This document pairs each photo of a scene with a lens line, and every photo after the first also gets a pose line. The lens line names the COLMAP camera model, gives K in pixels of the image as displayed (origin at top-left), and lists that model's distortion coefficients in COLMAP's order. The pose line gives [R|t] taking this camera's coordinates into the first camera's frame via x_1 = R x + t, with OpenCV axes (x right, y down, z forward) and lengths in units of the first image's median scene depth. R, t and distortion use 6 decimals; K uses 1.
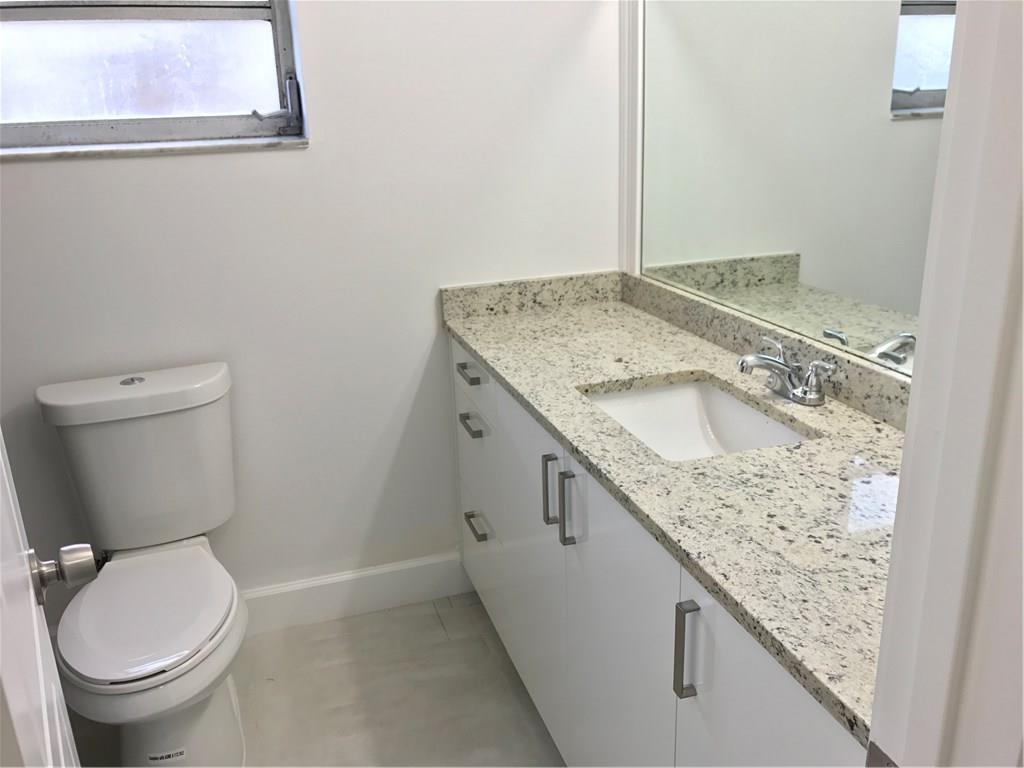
lens RADIAL K [[840.1, 0, 511.3], [0, 840.1, 384.8], [0, 0, 1]] dist [0.027080, -0.035479]
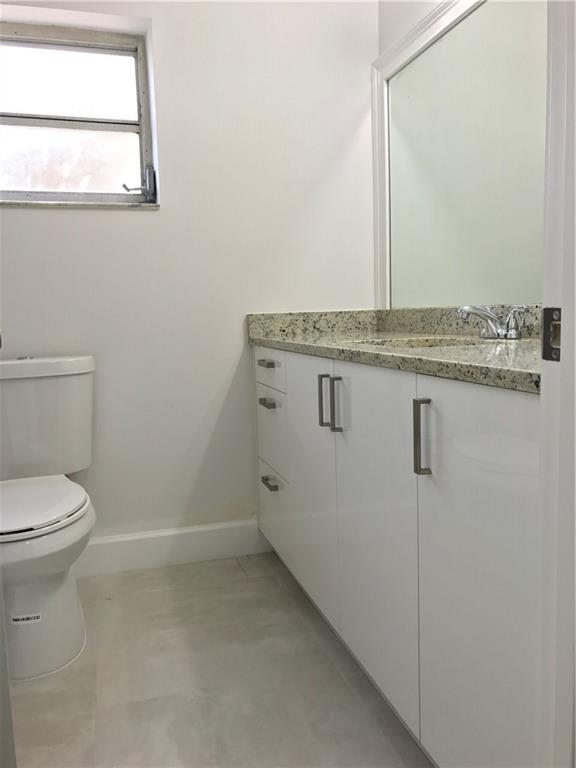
lens RADIAL K [[630.1, 0, 289.5], [0, 630.1, 389.6], [0, 0, 1]] dist [0.027080, -0.035479]
pose [[0.999799, 0.004979, -0.019432, 0.007147], [-0.008826, 0.979097, -0.203203, 0.222580], [0.018014, 0.203334, 0.978944, -0.004993]]
